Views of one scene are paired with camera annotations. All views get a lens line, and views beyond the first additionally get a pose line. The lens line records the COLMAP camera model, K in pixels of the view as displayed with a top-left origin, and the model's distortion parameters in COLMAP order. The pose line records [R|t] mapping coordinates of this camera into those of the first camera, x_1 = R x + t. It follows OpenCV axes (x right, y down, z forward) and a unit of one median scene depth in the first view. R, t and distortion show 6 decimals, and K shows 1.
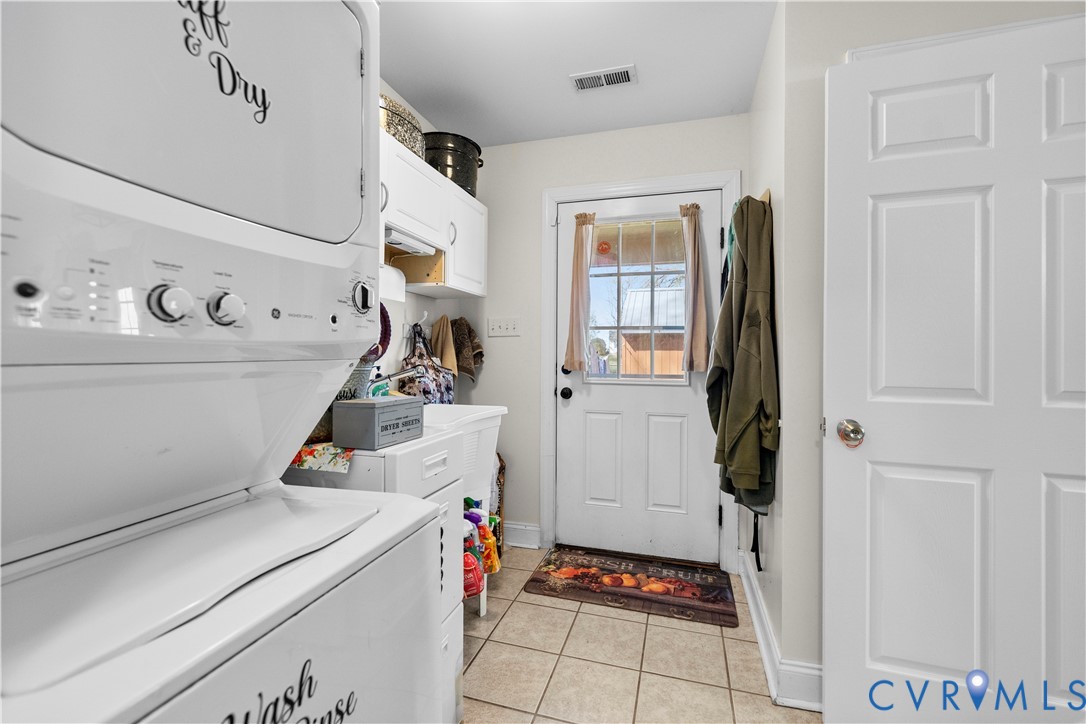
lens RADIAL K [[460.5, 0, 542.5], [0, 460.5, 358.2], [0, 0, 1]] dist [-0.003947, -0.000177]
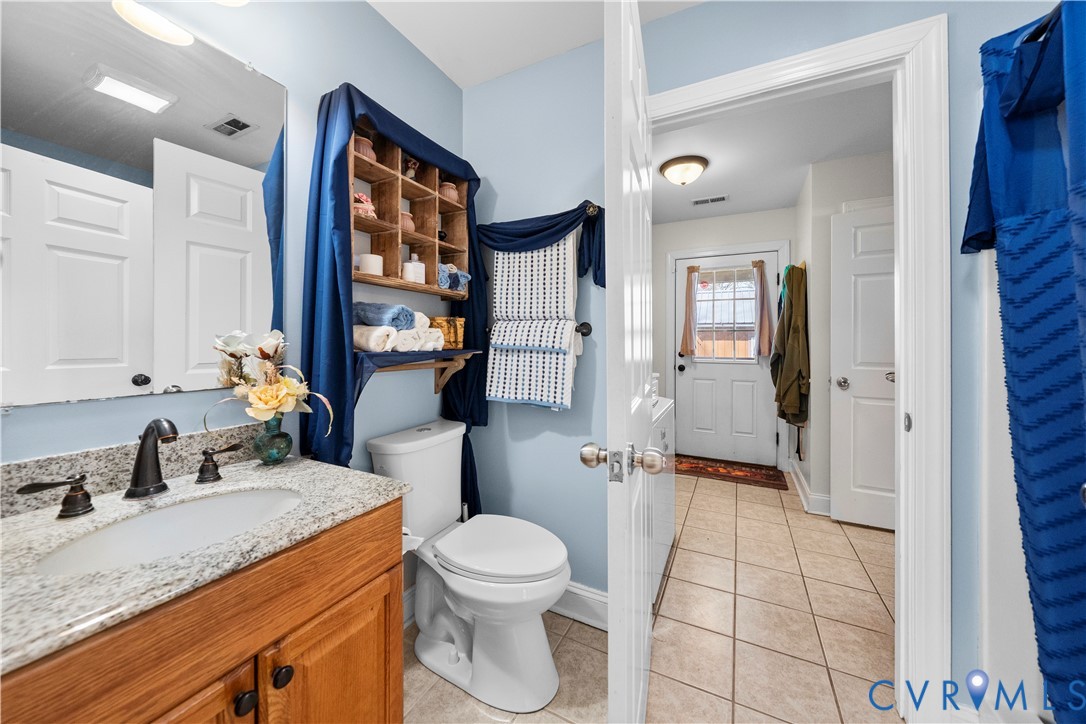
lens RADIAL K [[372.0, 0, 550.6], [0, 372.0, 344.6], [0, 0, 1]] dist [-0.003774, -0.000220]
pose [[0.984750, -0.000972, -0.173974, -0.264298], [0.000383, 0.999994, -0.003419, -0.011363], [0.173977, 0.003300, 0.984744, -0.658571]]
